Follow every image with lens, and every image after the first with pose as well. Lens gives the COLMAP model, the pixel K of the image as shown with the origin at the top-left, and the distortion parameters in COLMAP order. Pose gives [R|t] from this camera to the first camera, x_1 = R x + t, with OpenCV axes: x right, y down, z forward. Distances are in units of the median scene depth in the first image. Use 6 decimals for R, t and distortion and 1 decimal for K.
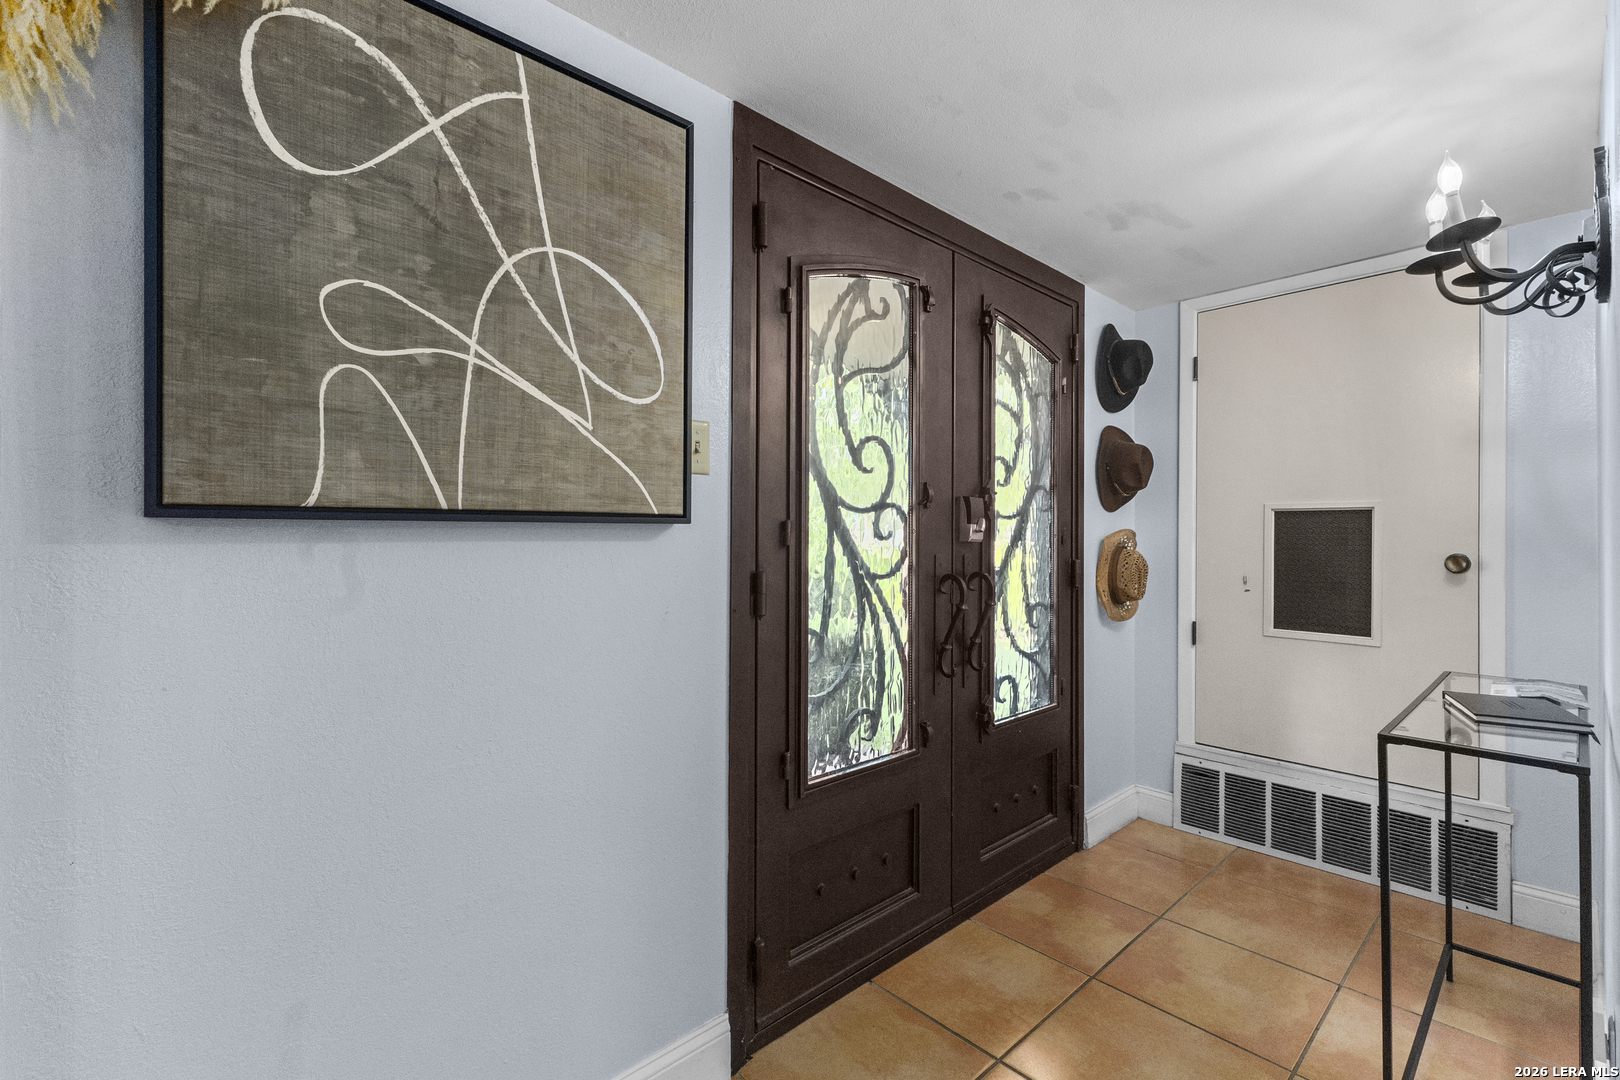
lens RADIAL K [[724.8, 0, 810.0], [0, 724.8, 540.0], [0, 0, 1]] dist [-0.000548, -0.000095]
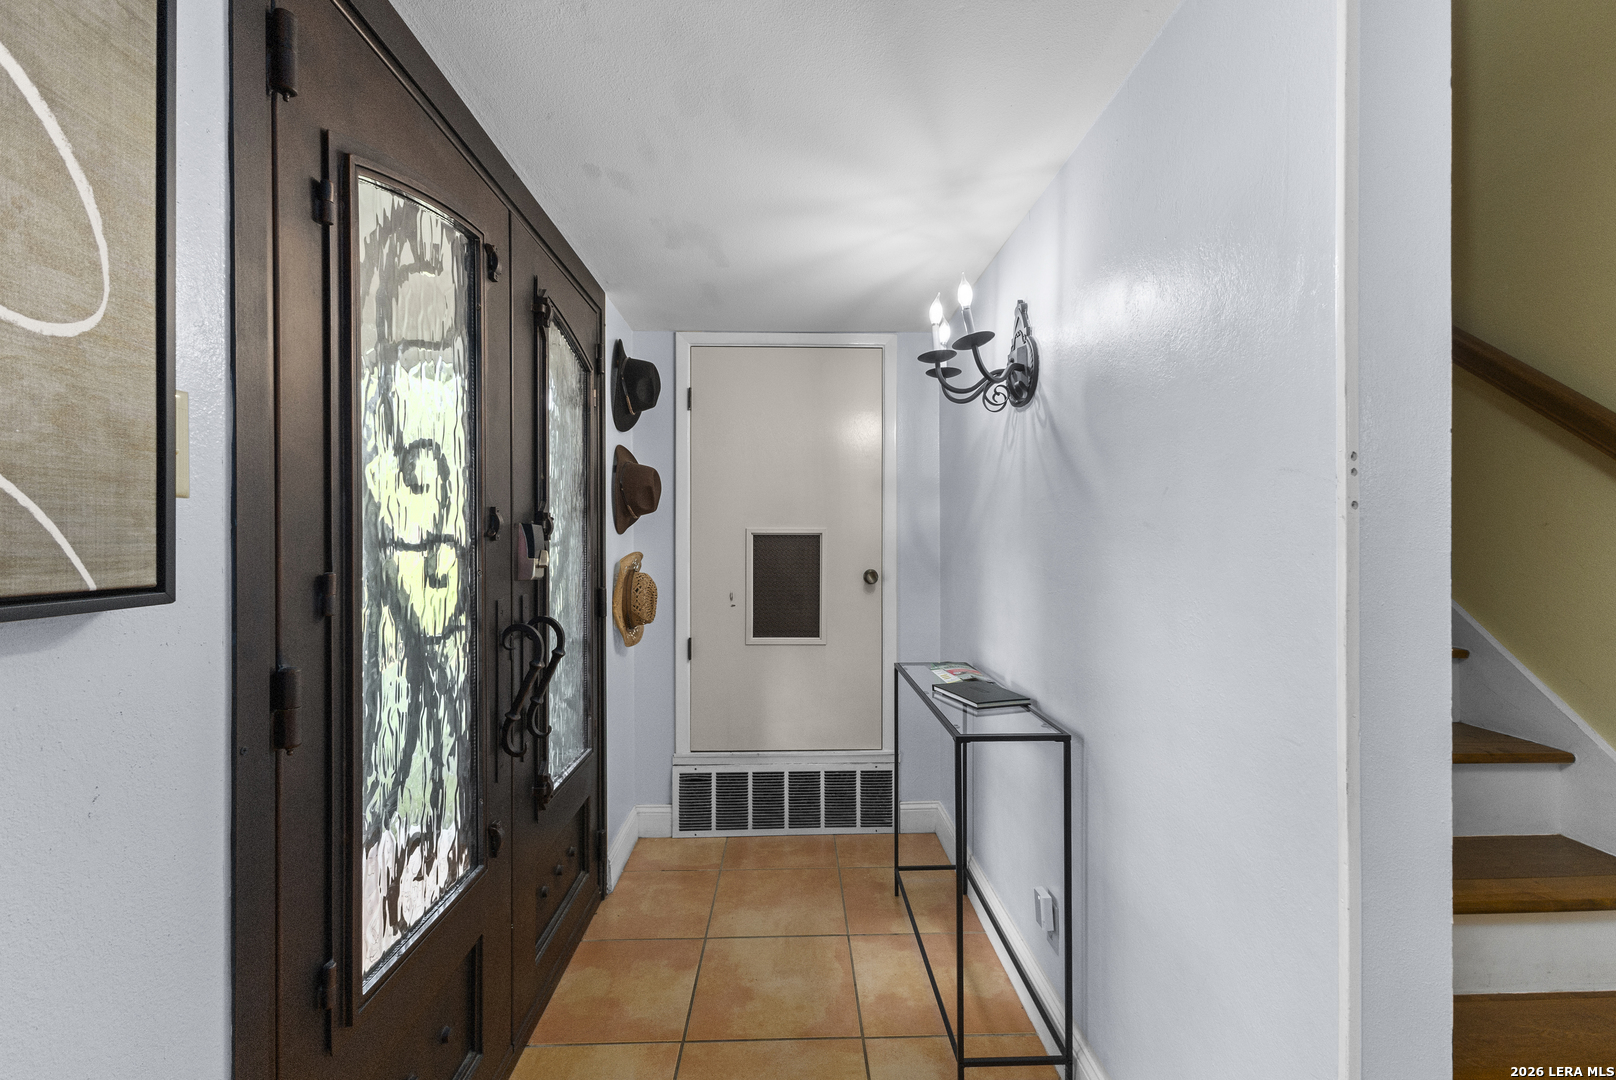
lens RADIAL K [[699.2, 0, 808.0], [0, 699.2, 540.0], [0, 0, 1]] dist [0.003145, -0.000021]
pose [[0.645982, -0.006990, 0.763321, -0.172284], [0.002629, 0.999973, 0.006932, -0.045849], [-0.763348, -0.002471, 0.645982, 0.261079]]
